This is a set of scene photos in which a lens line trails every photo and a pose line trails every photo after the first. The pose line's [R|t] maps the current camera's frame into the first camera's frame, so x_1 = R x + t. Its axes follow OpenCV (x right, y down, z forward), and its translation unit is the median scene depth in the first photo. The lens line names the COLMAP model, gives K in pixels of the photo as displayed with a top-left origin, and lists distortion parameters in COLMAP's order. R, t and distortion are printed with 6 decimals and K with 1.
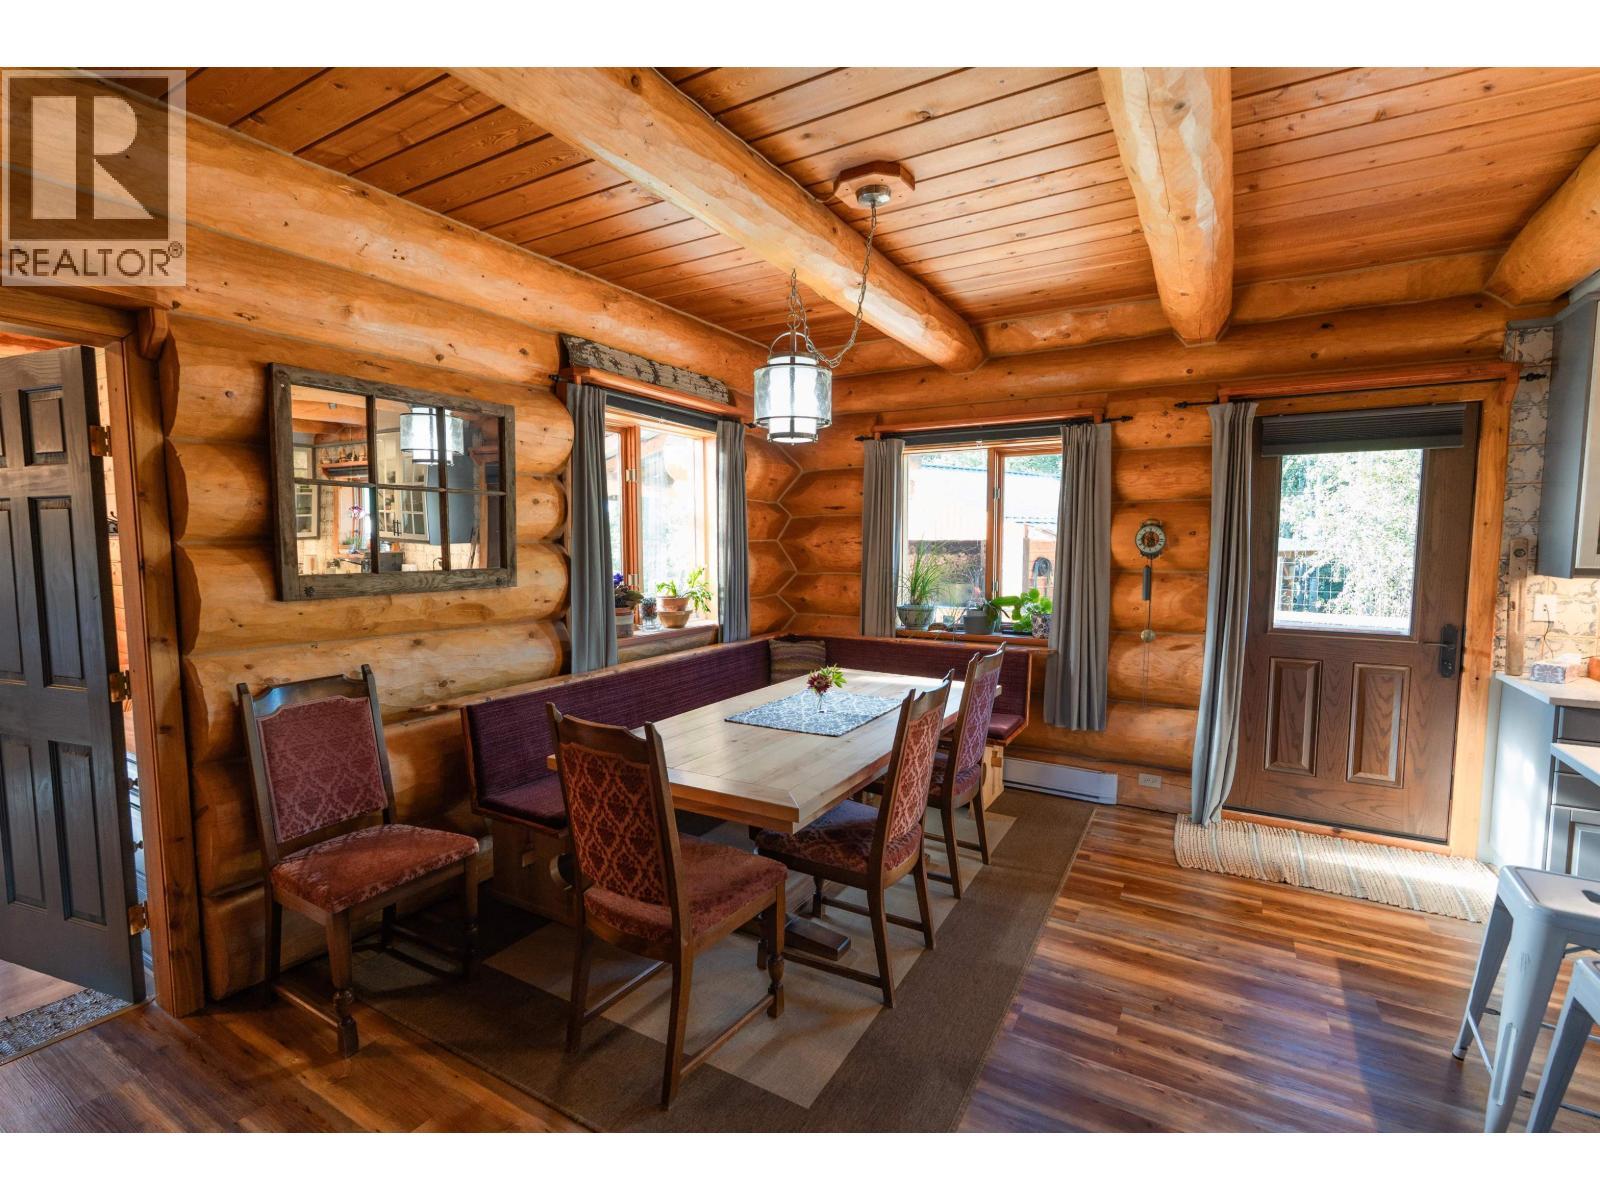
lens RADIAL K [[744.5, 0, 775.6], [0, 744.5, 592.7], [0, 0, 1]] dist [-0.000490, -0.001292]
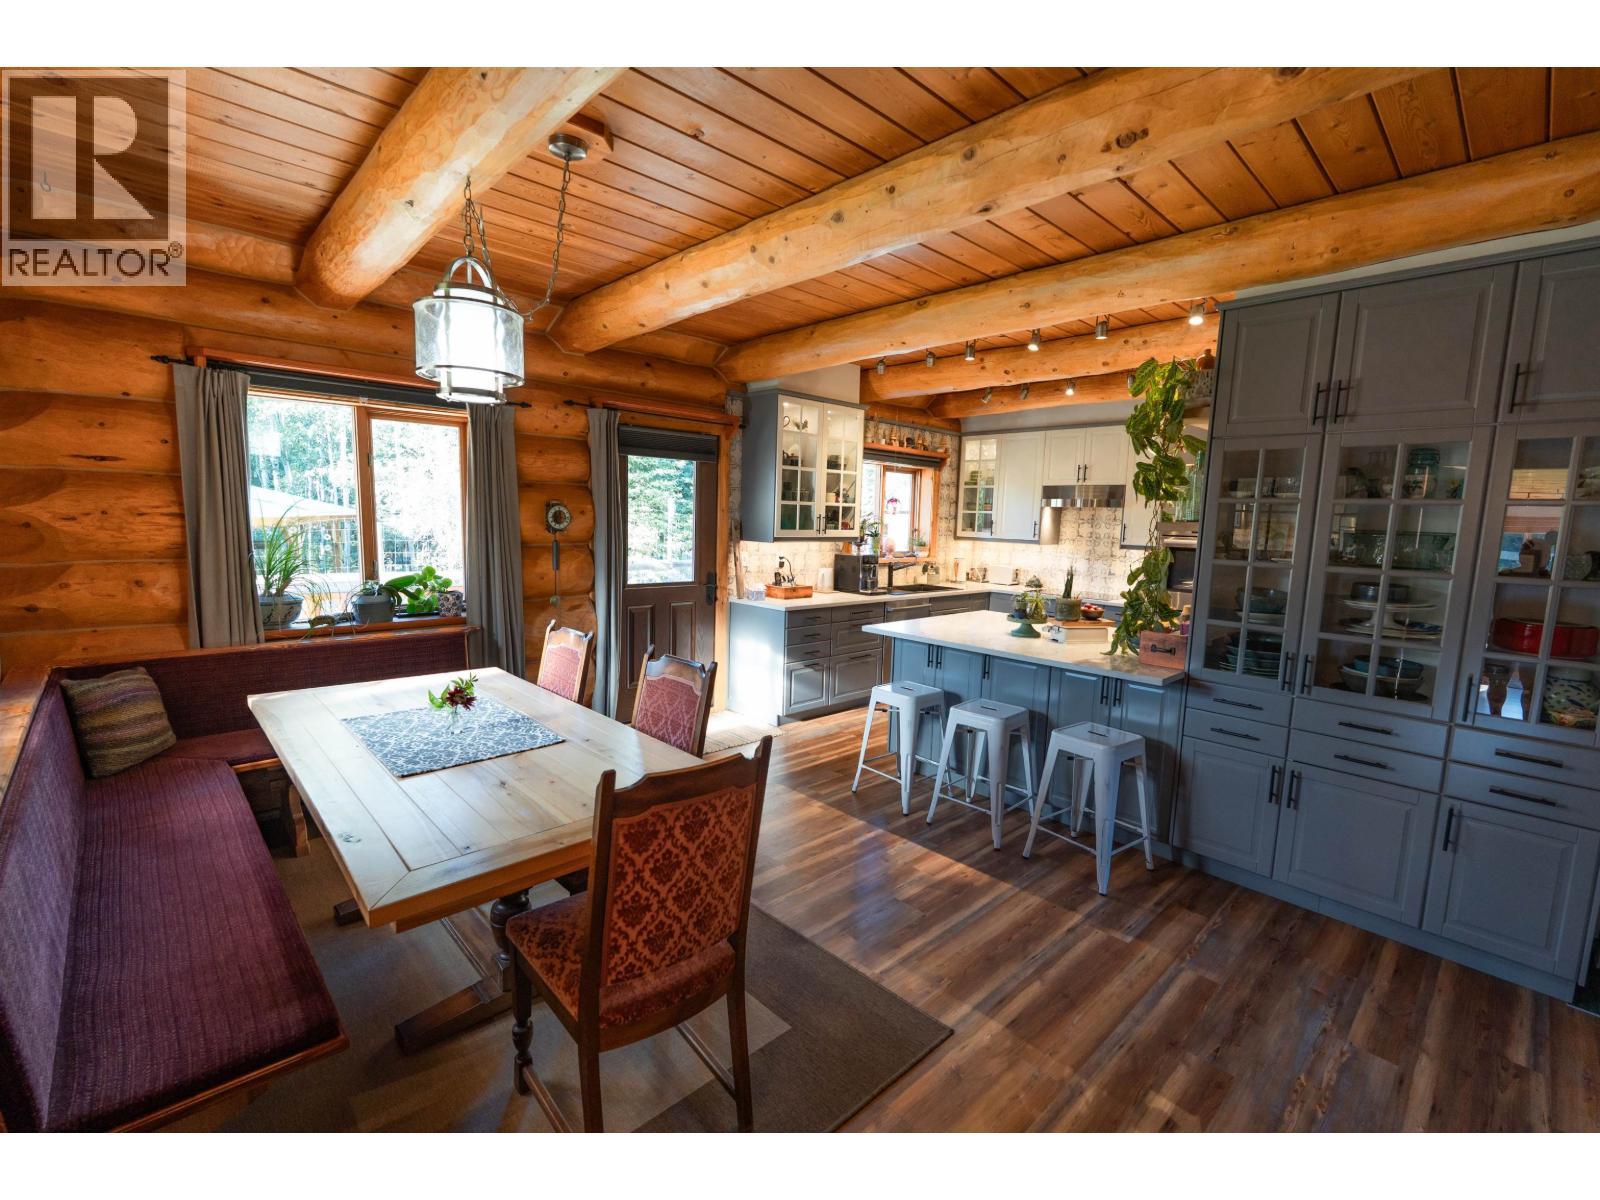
lens RADIAL K [[703.4, 0, 804.4], [0, 703.4, 608.7], [0, 0, 1]] dist [-0.001877, -0.000392]
pose [[0.261288, -0.118248, 0.957991, -0.537819], [0.044303, 0.992891, 0.110473, -0.040622], [-0.964244, 0.013577, 0.264670, 0.409443]]
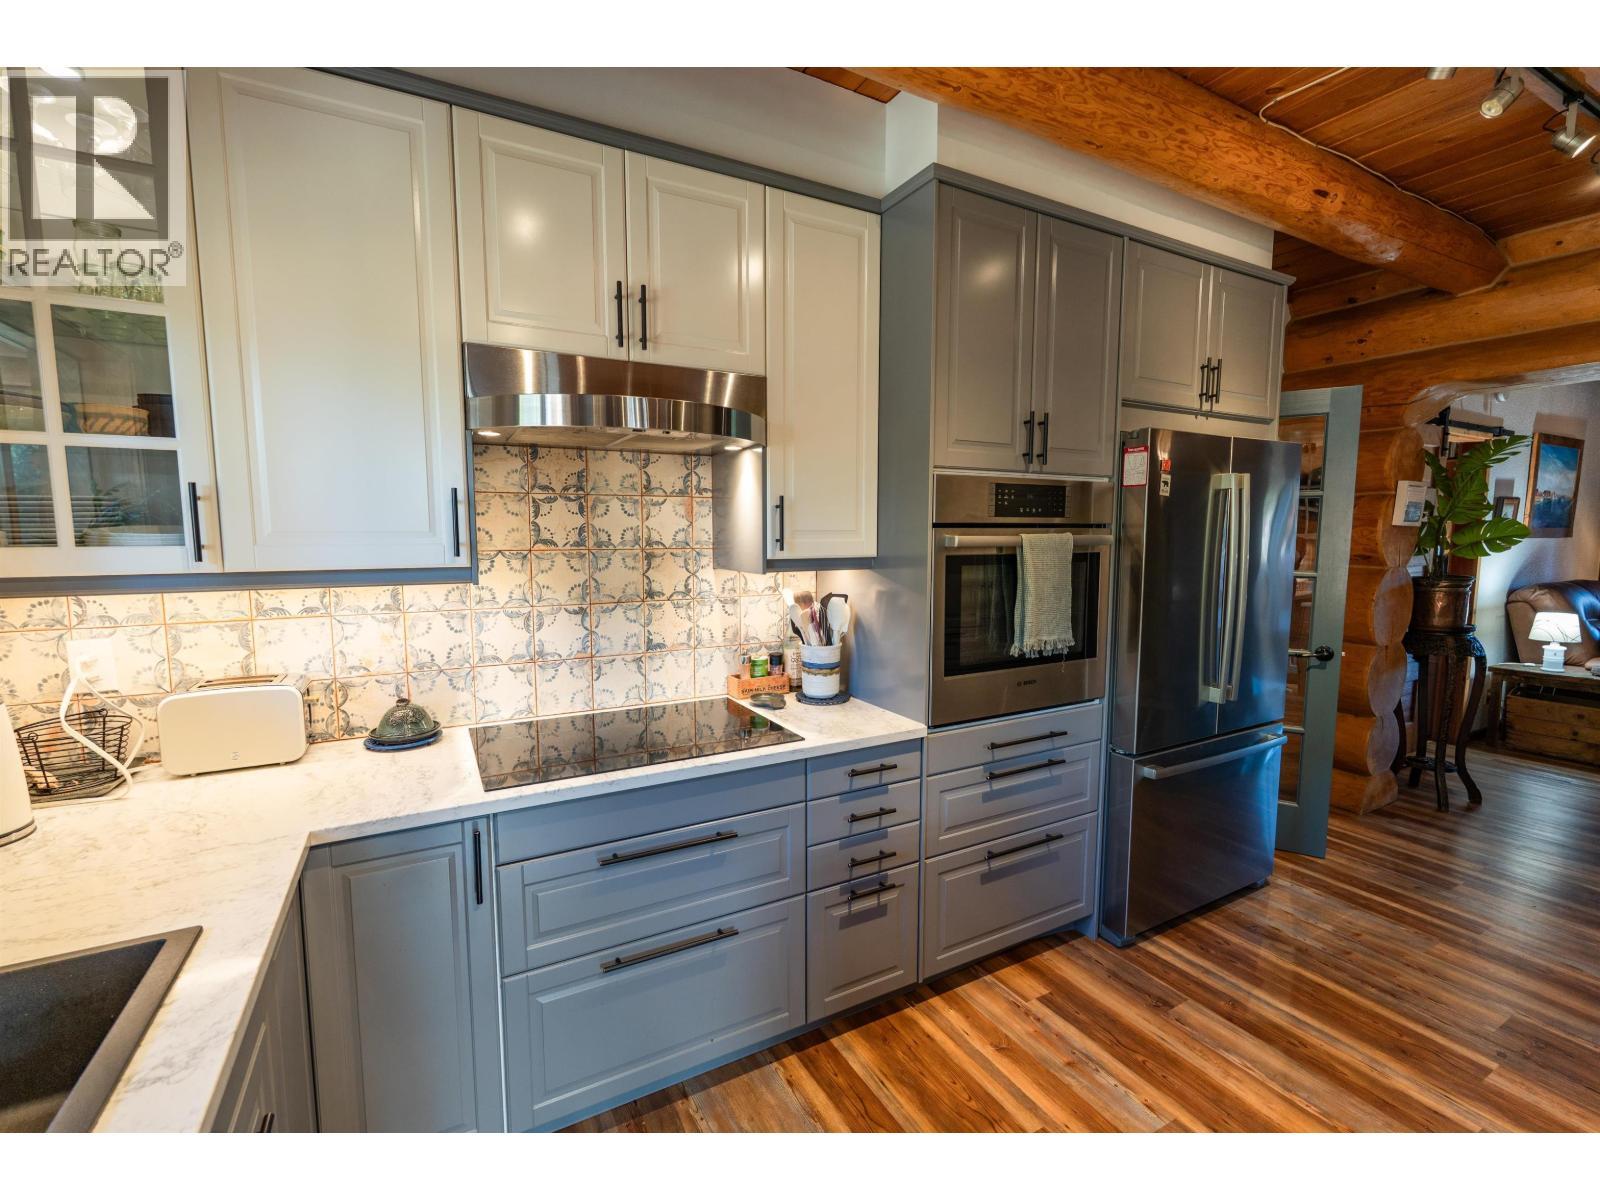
lens RADIAL K [[703.4, 0, 795.0], [0, 703.4, 600.8], [0, 0, 1]] dist [-0.001877, -0.000392]
pose [[-0.867000, -0.049059, 0.495888, 1.110496], [0.039424, 0.985270, 0.166401, -0.032953], [-0.496747, 0.163819, -0.852294, 0.606113]]
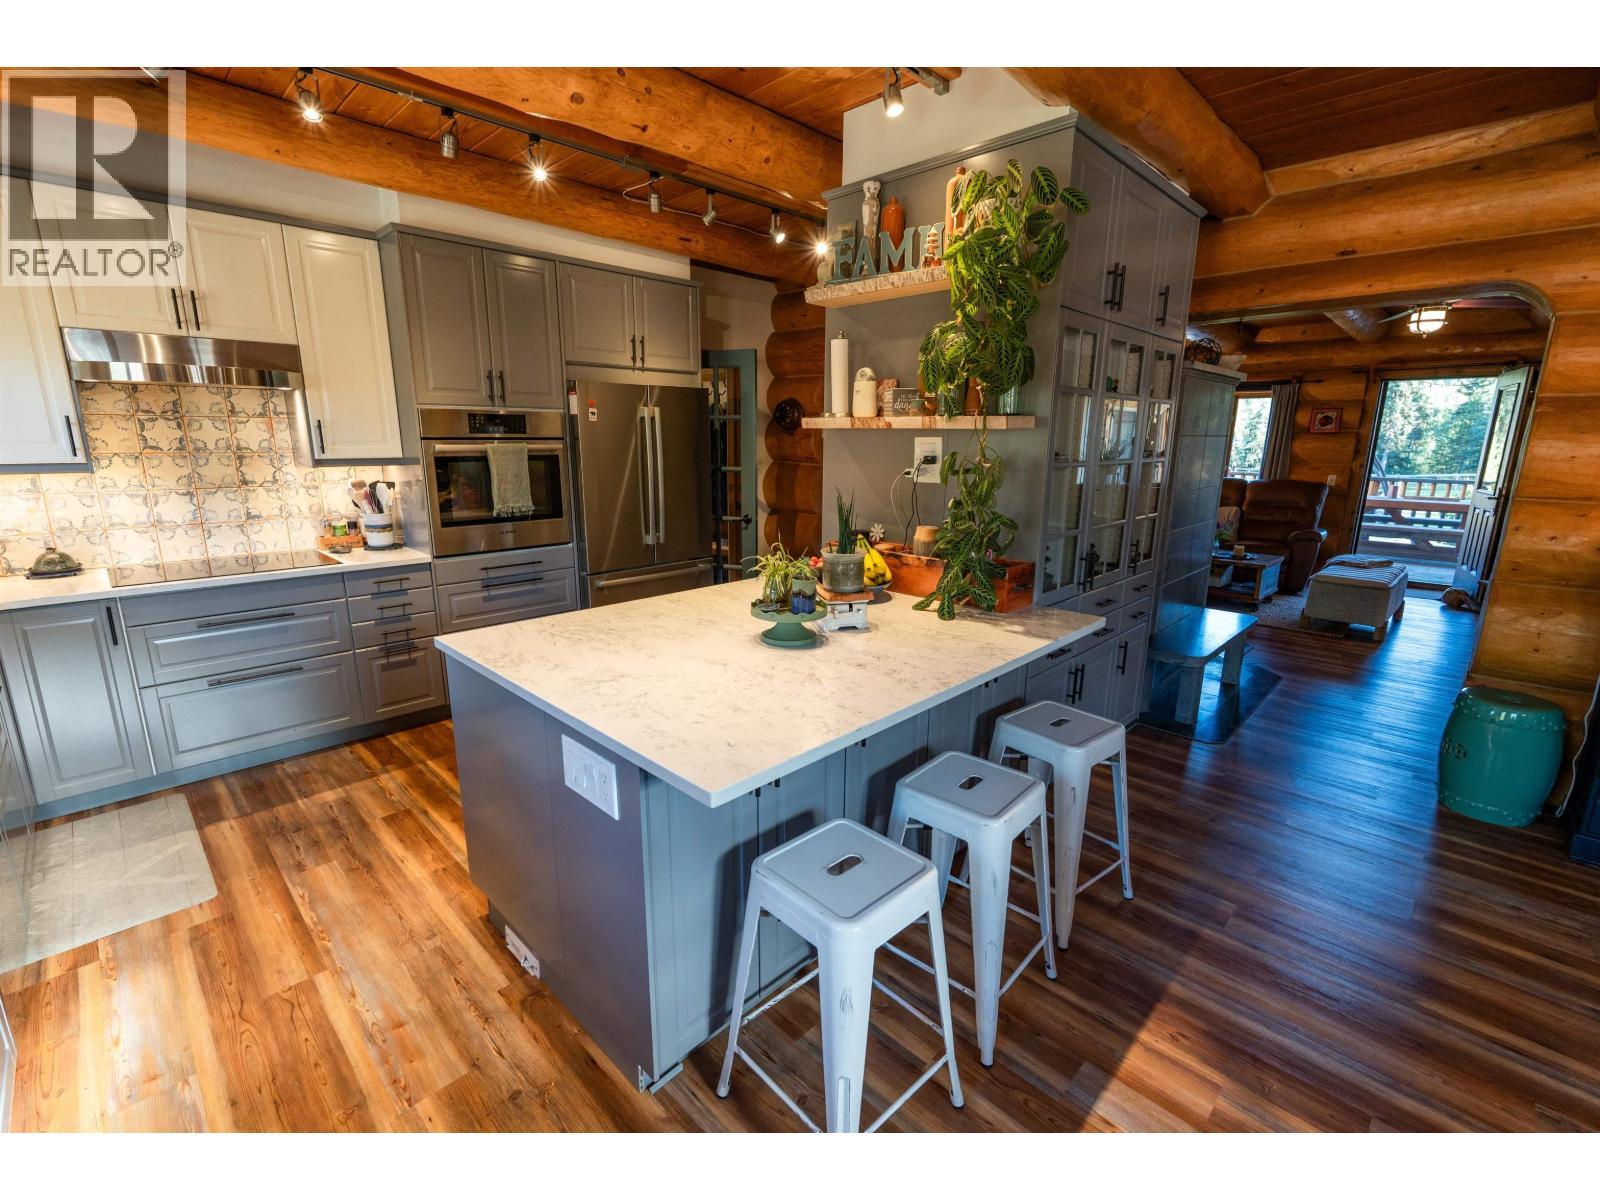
lens RADIAL K [[703.4, 0, 793.4], [0, 703.4, 598.1], [0, 0, 1]] dist [-0.001877, -0.000392]
pose [[-0.974447, -0.057332, 0.217177, 0.548562], [0.010013, 0.954827, 0.296993, -0.068684], [-0.224394, 0.291578, -0.929855, 0.926511]]
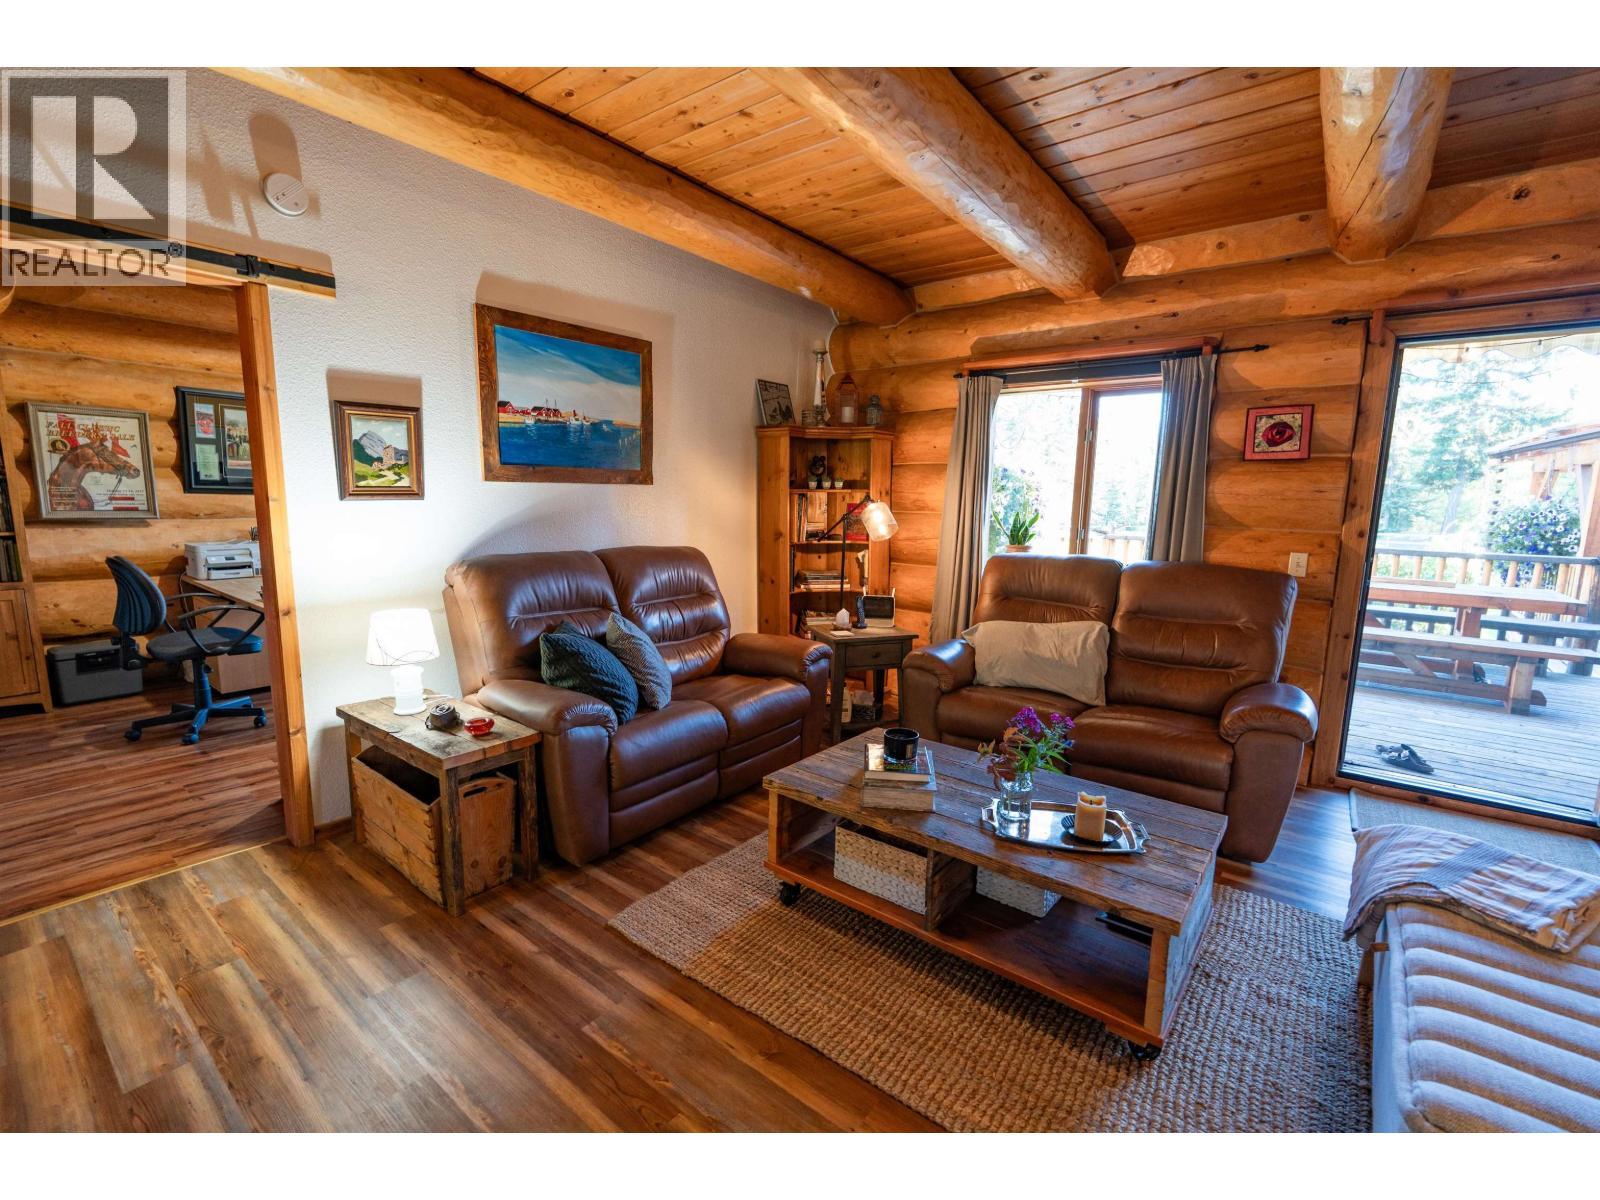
lens RADIAL K [[703.4, 0, 795.6], [0, 703.4, 593.0], [0, 0, 1]] dist [-0.001877, -0.000392]
pose [[-0.992858, -0.038253, 0.113006, 0.536524], [-0.012498, 0.975342, 0.220345, -0.065479], [-0.118649, 0.217359, -0.968854, 0.894445]]
